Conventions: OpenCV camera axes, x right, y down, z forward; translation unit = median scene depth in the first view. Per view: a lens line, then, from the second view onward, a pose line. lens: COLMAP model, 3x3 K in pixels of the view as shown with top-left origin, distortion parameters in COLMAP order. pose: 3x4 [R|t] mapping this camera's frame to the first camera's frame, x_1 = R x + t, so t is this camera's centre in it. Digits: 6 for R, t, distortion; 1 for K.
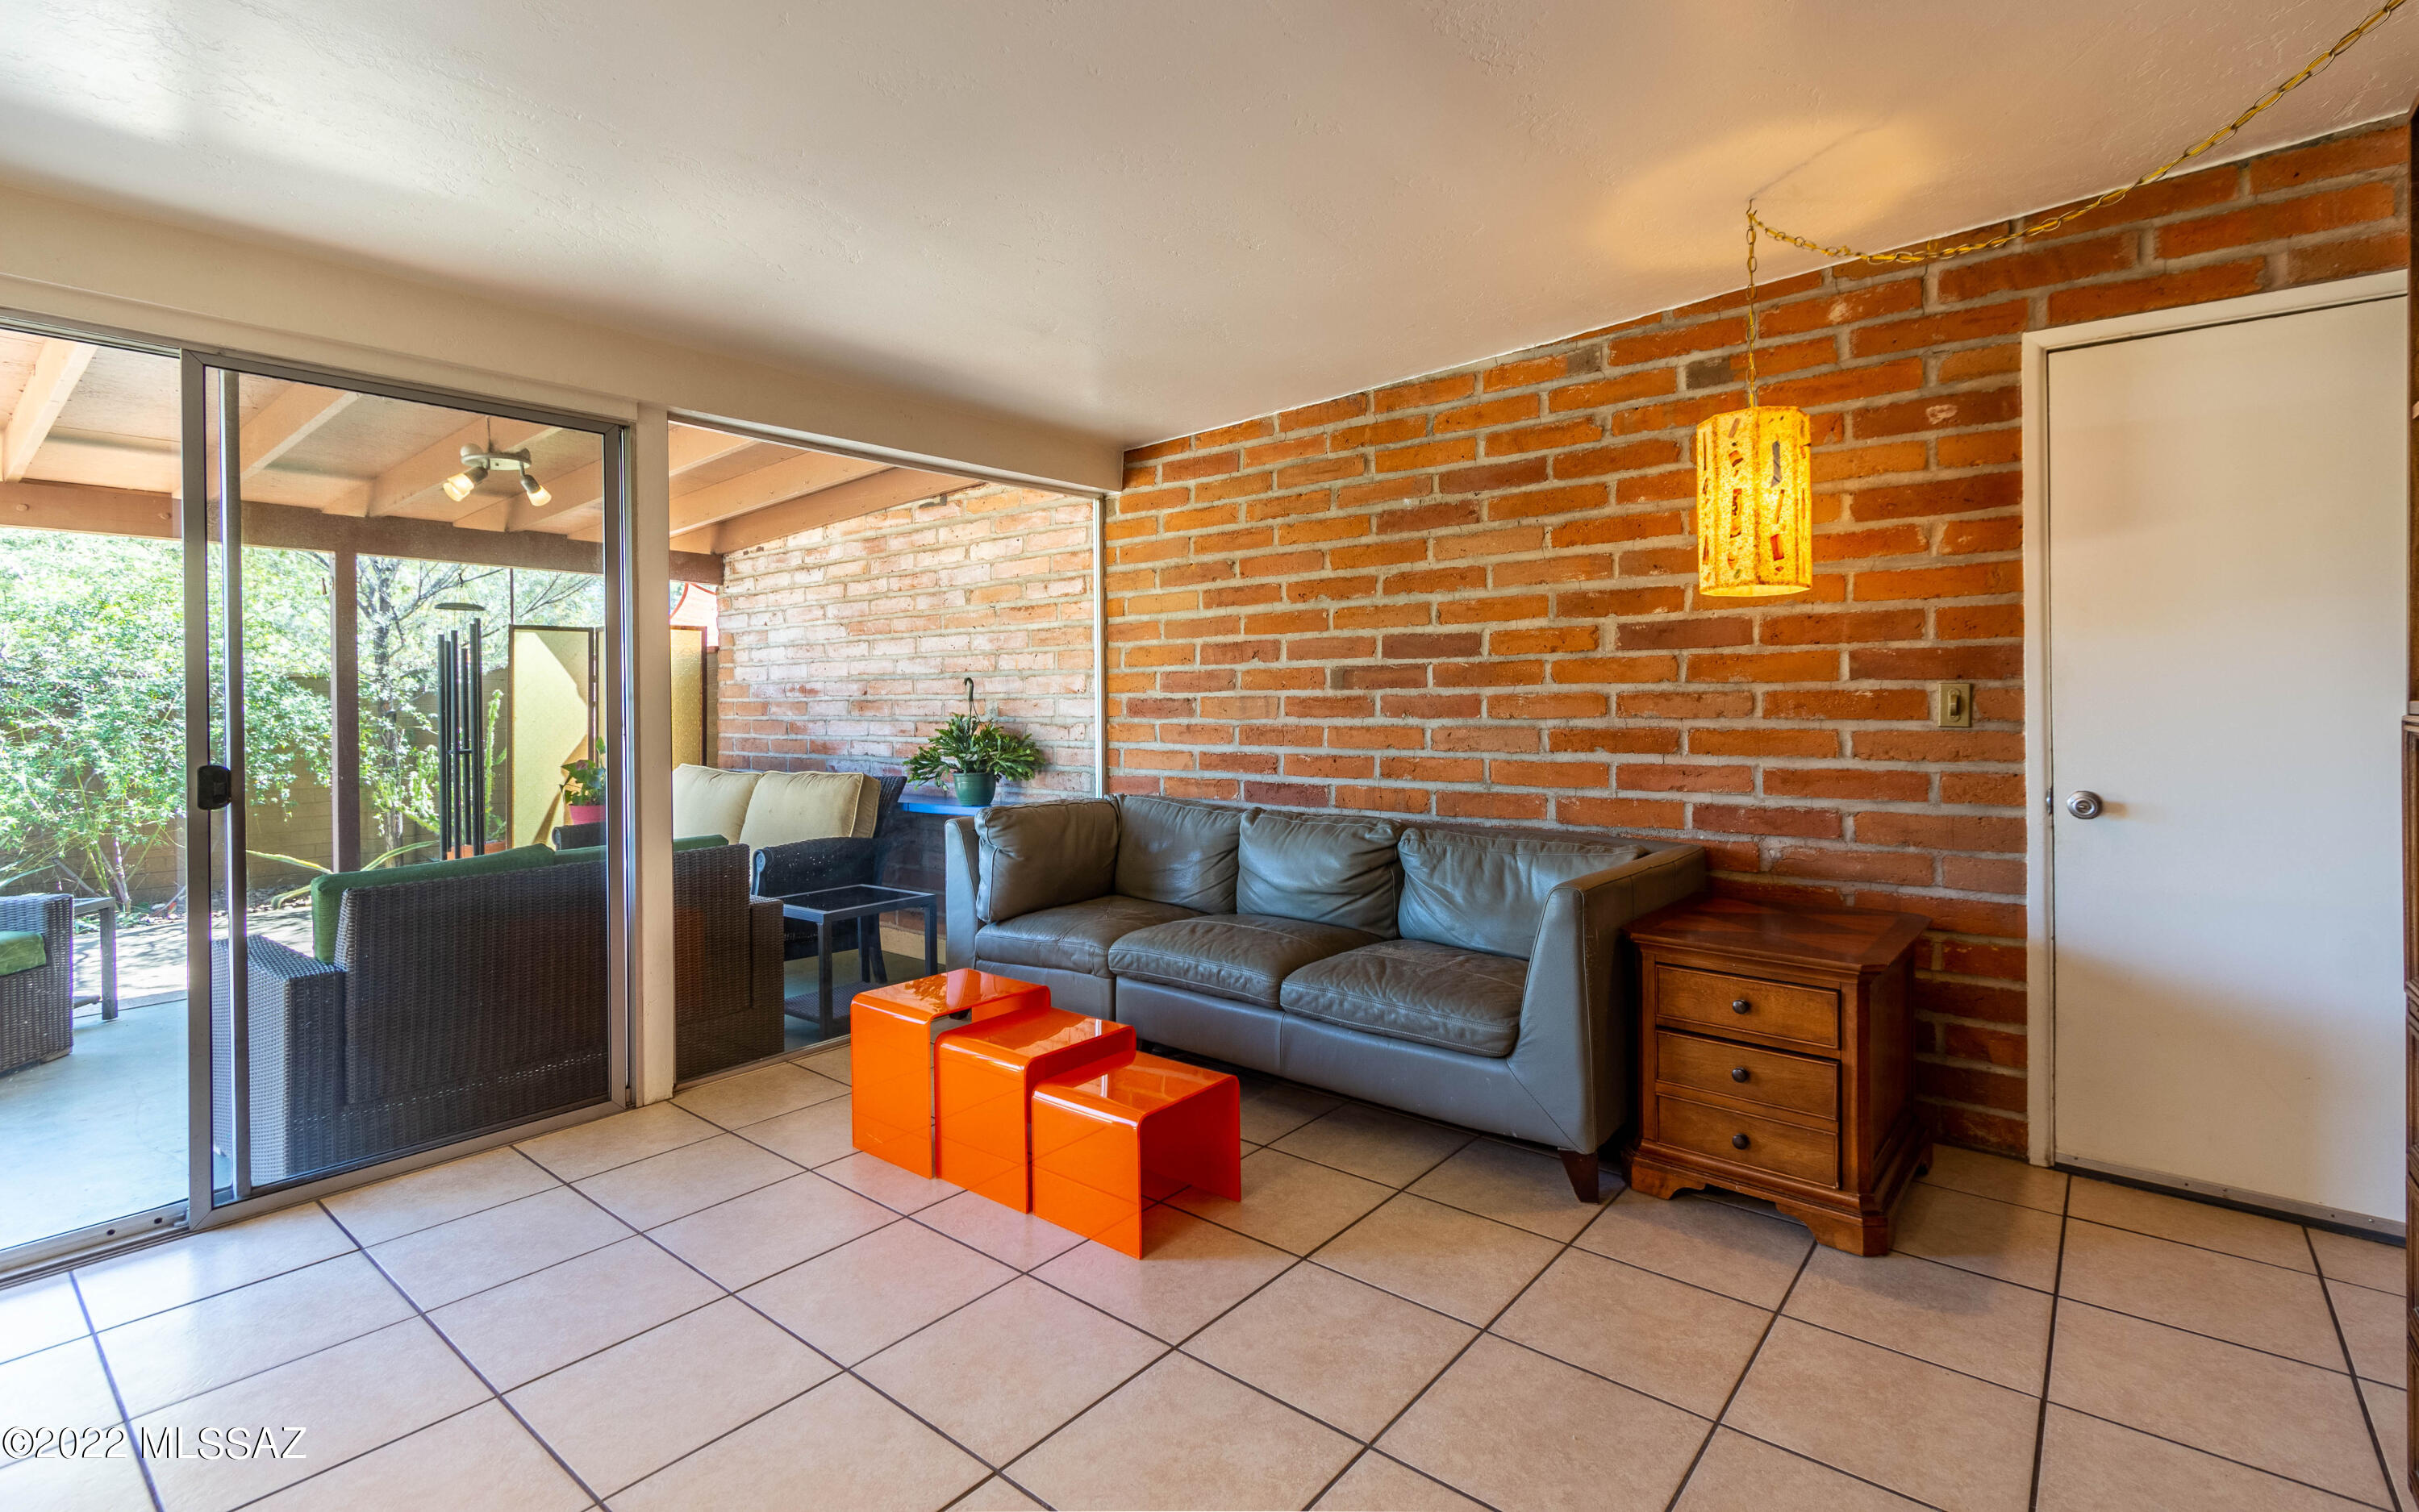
lens RADIAL K [[1130.3, 0, 1177.0], [0, 1130.3, 697.0], [0, 0, 1]] dist [0.011885, -0.004644]
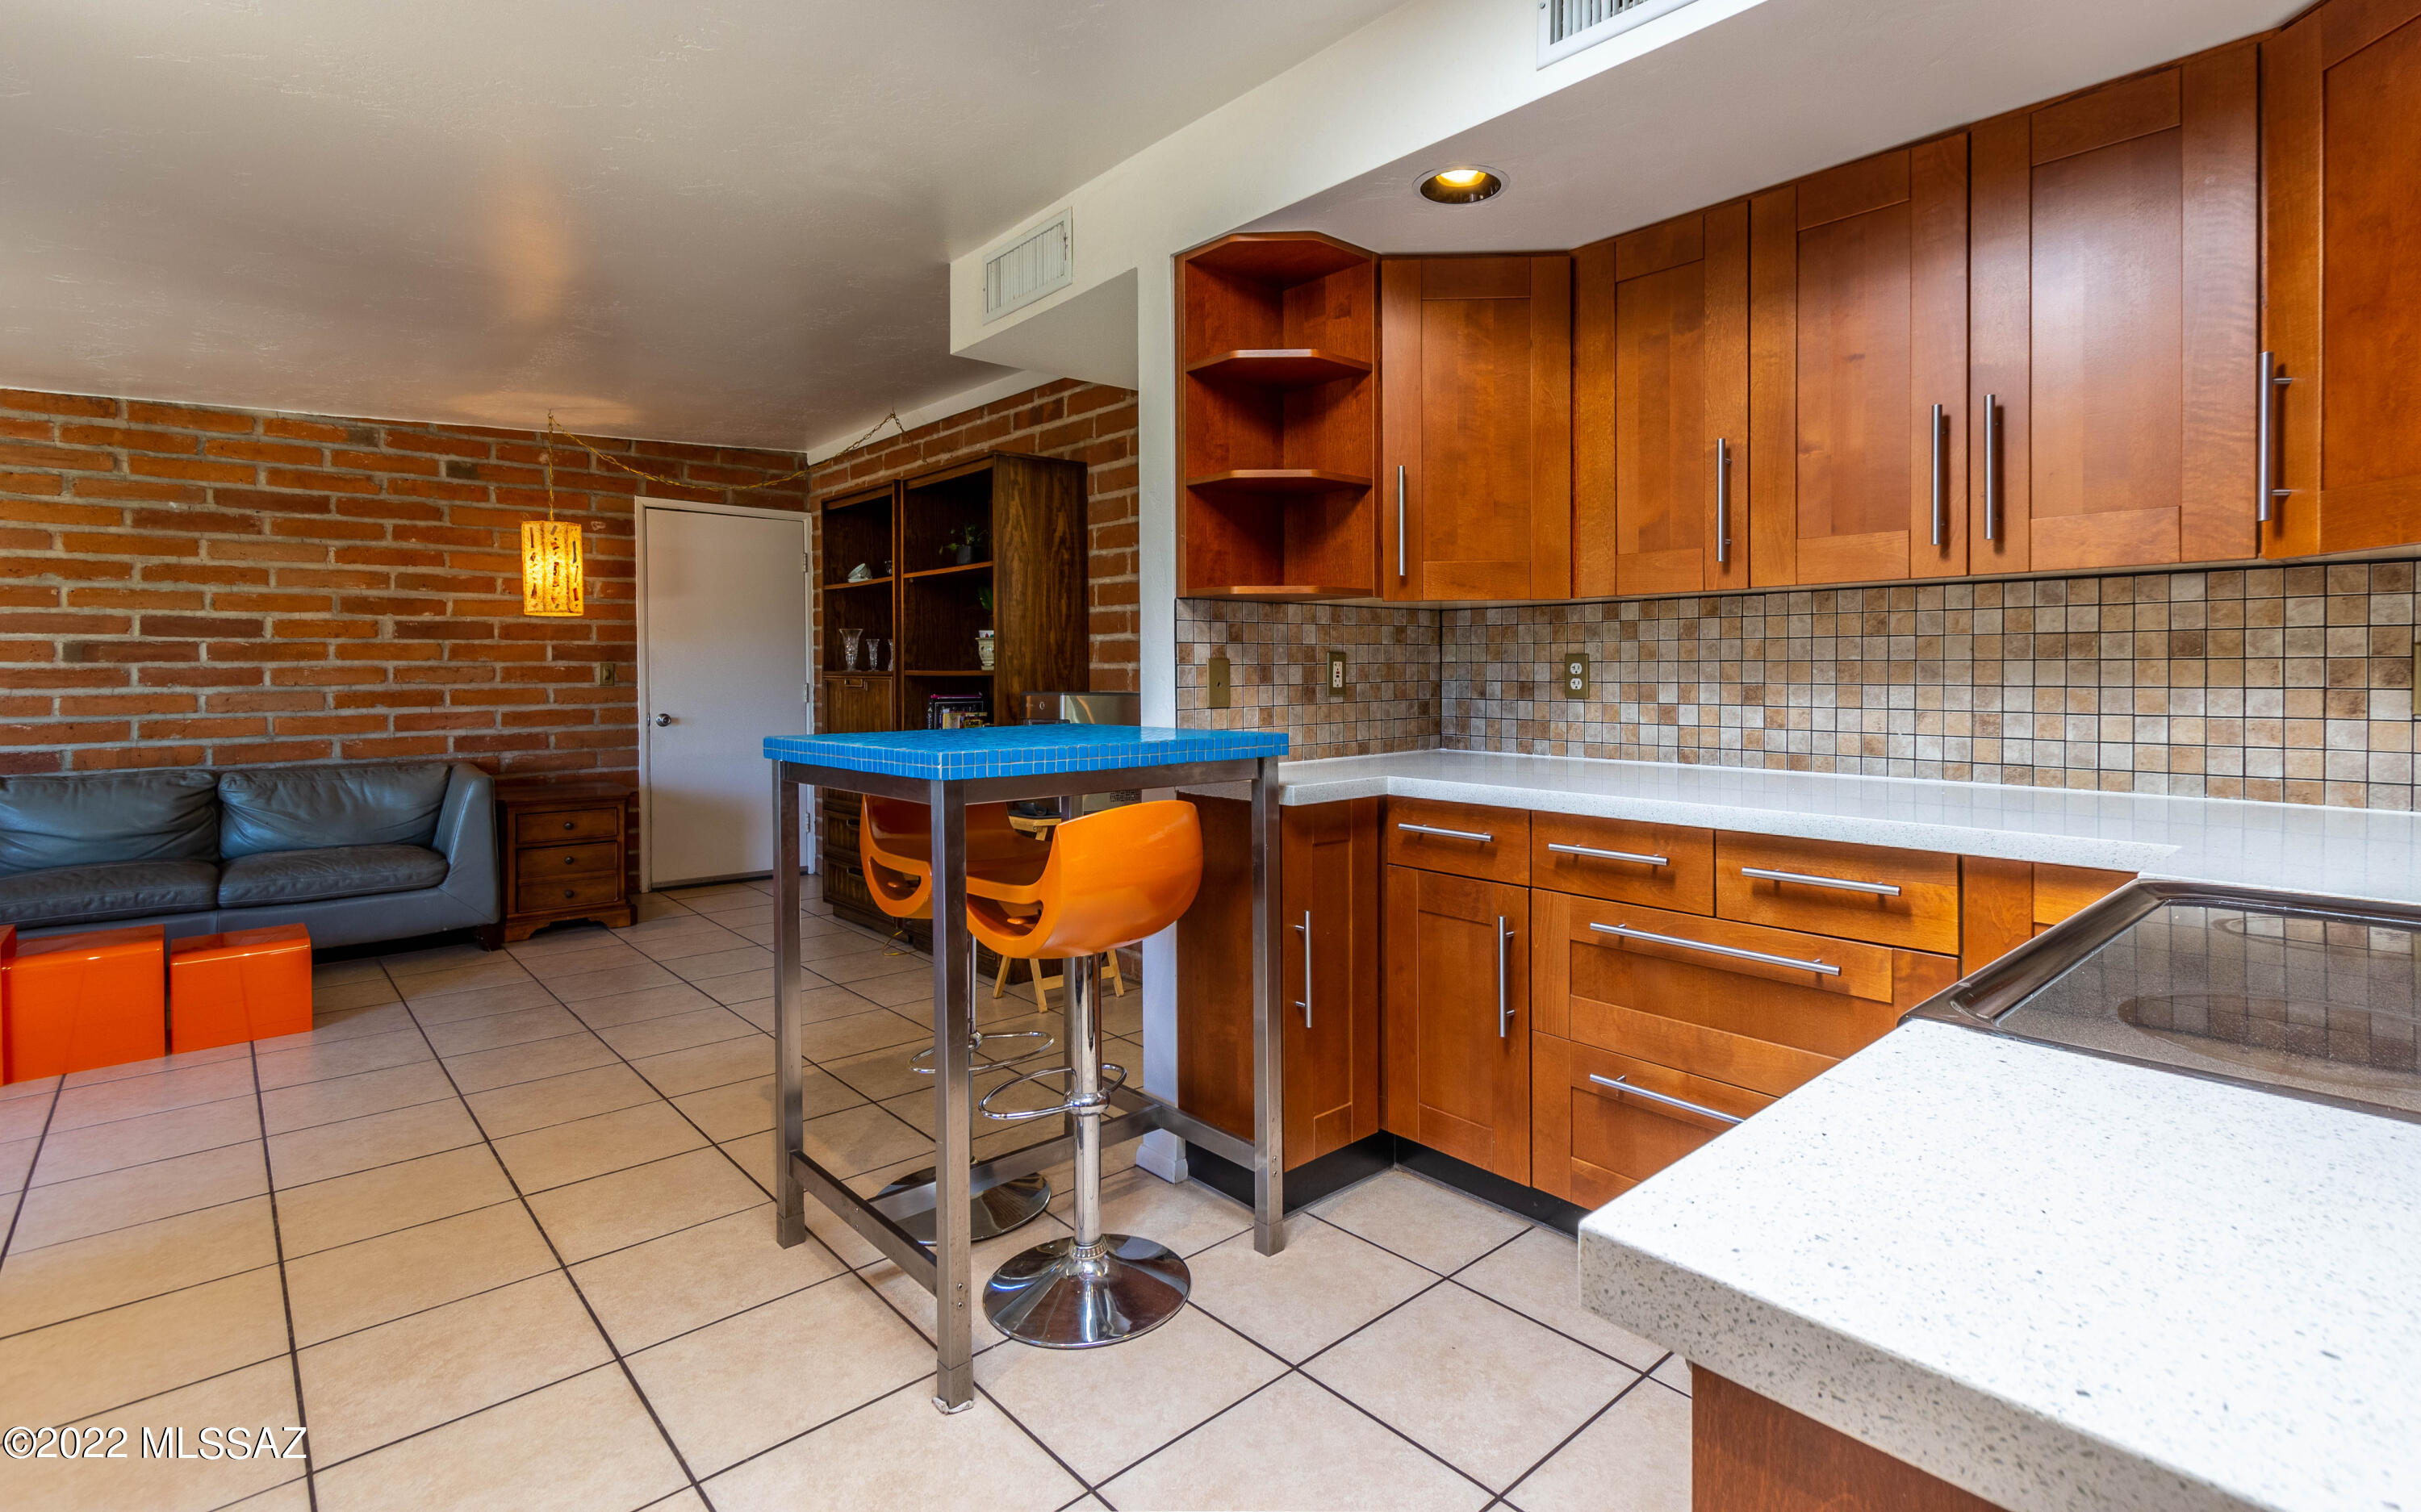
lens RADIAL K [[1131.2, 0, 1274.3], [0, 1131.2, 683.4], [0, 0, 1]] dist [0.011885, -0.004644]
pose [[0.108915, -0.005354, 0.994037, -0.767430], [0.002930, 0.999983, 0.005065, 0.010905], [-0.994047, 0.002361, 0.108929, -0.249049]]
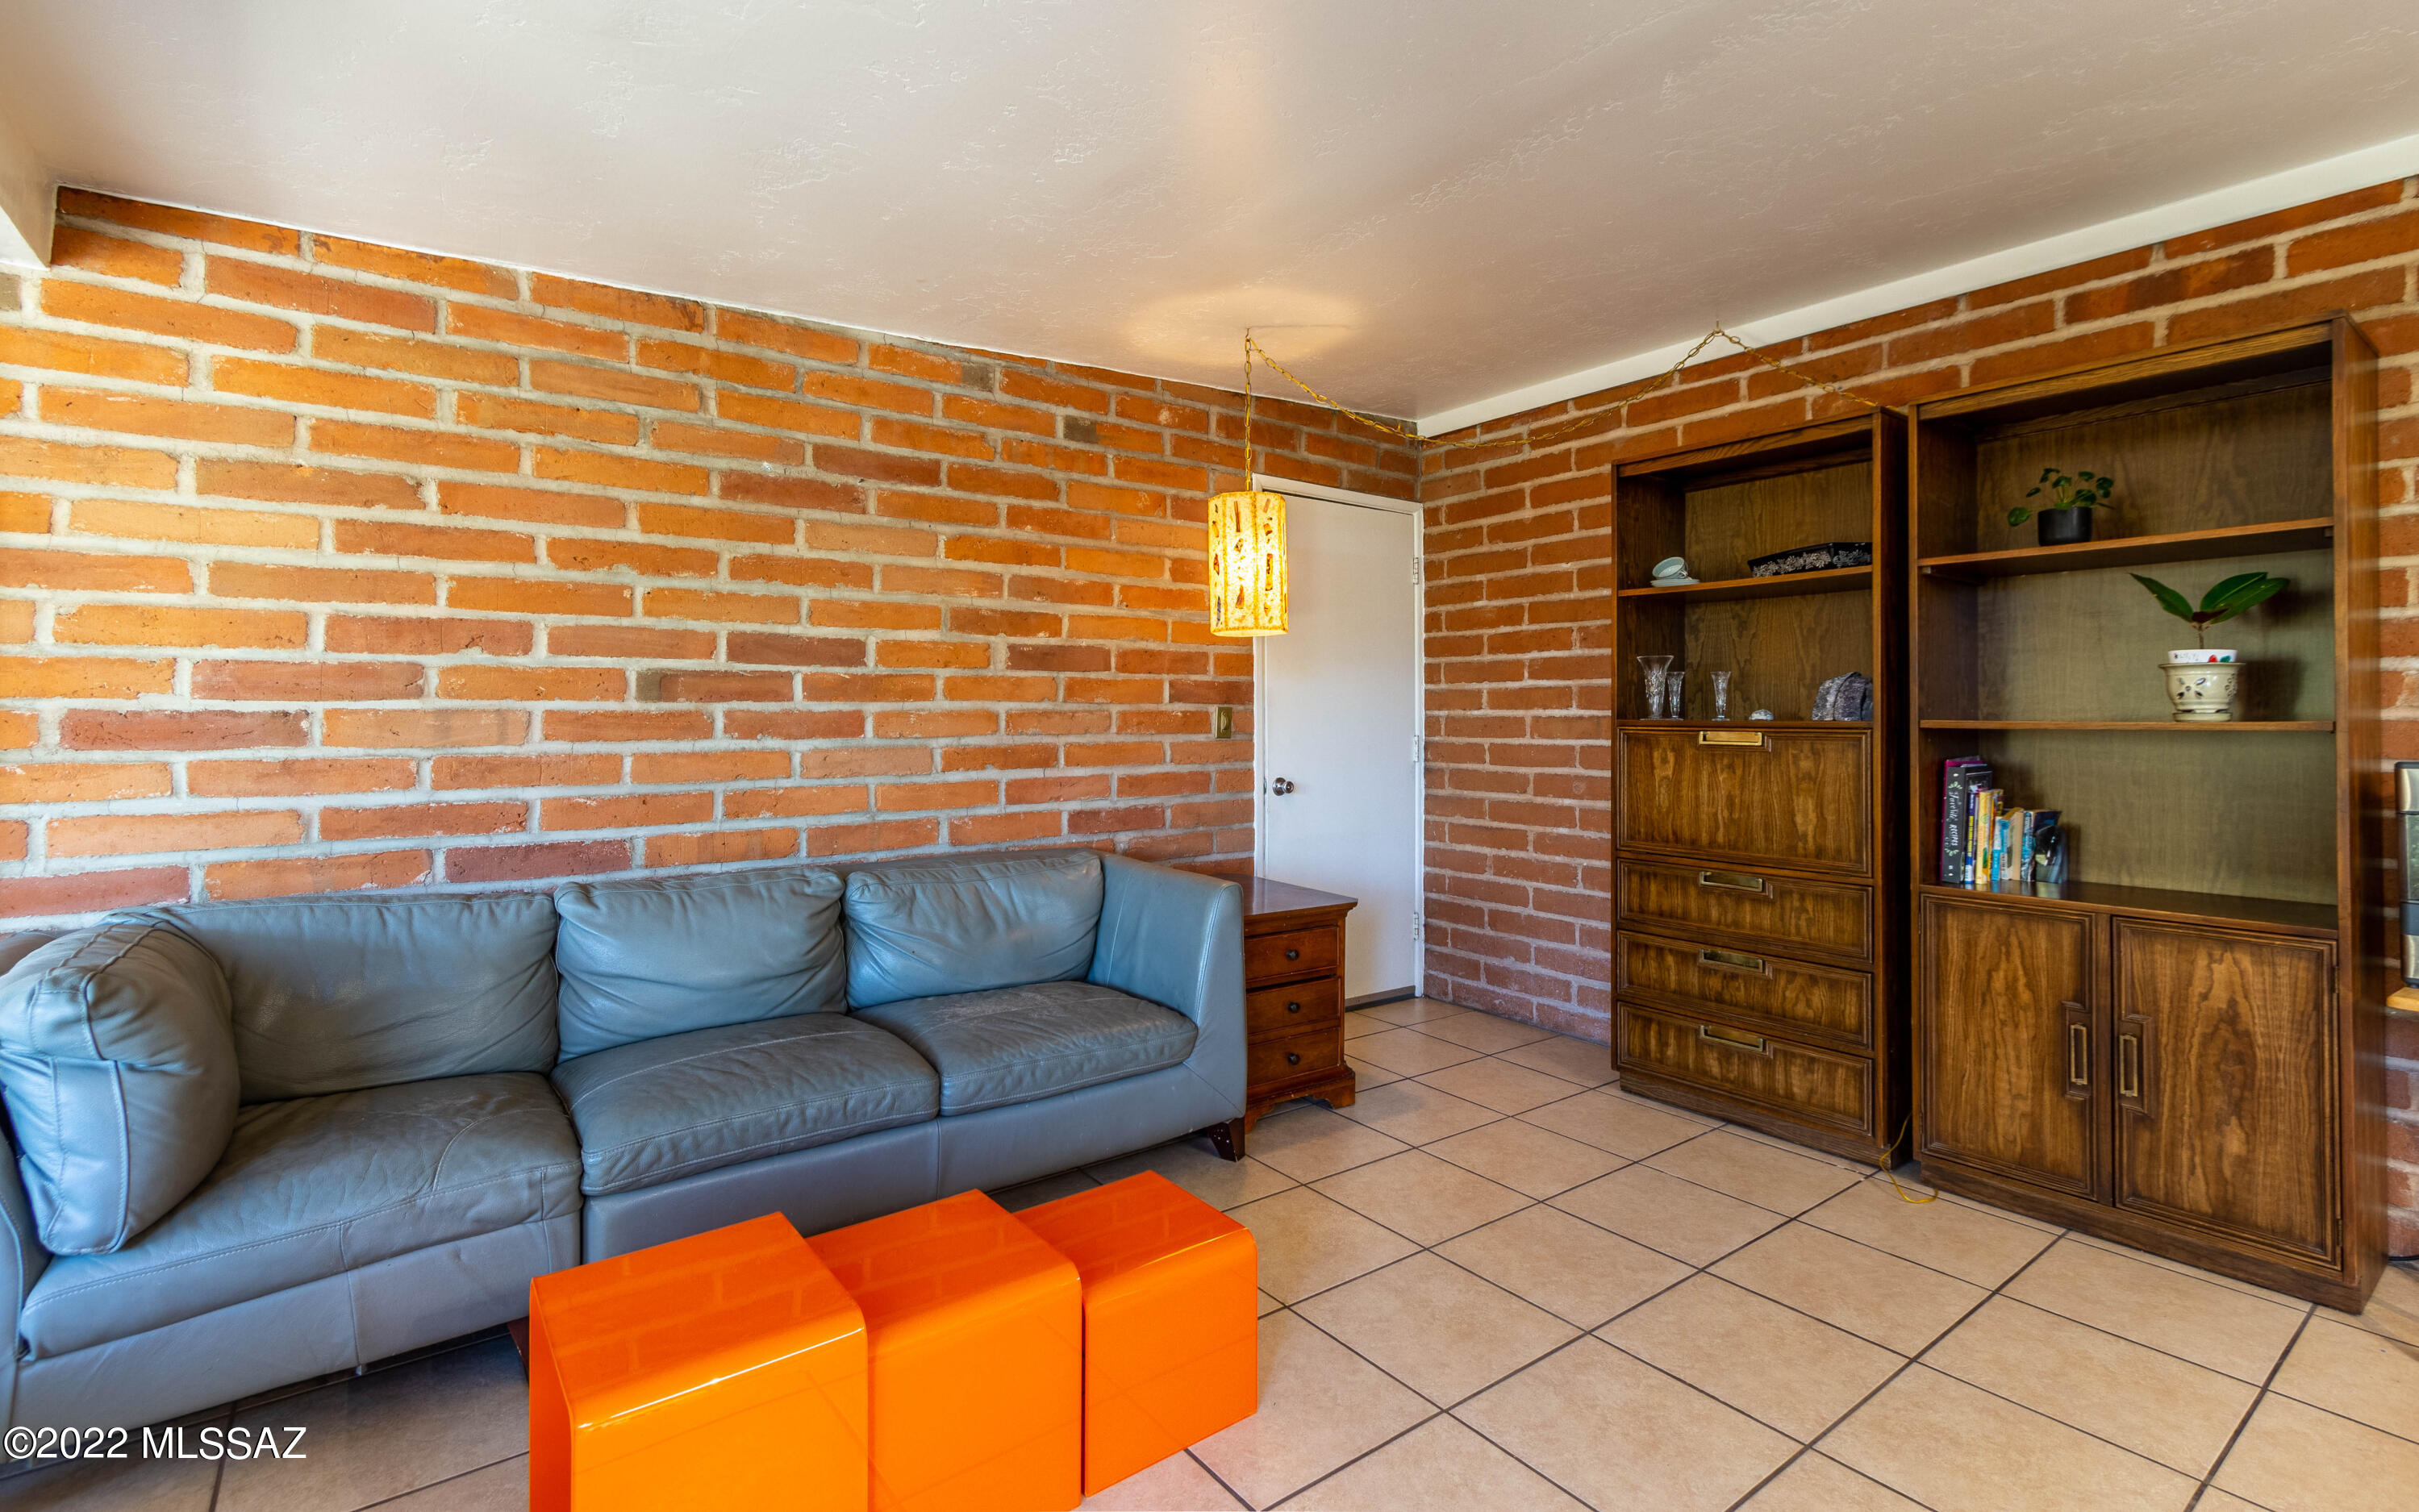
lens RADIAL K [[1109.3, 0, 1253.4], [0, 1109.3, 710.3], [0, 0, 1]] dist [0.005984, -0.000622]
pose [[0.195133, 0.013849, 0.980679, -0.436623], [-0.001544, 0.999903, -0.013814, 0.007392], [-0.980776, 0.001181, 0.195136, 0.459225]]
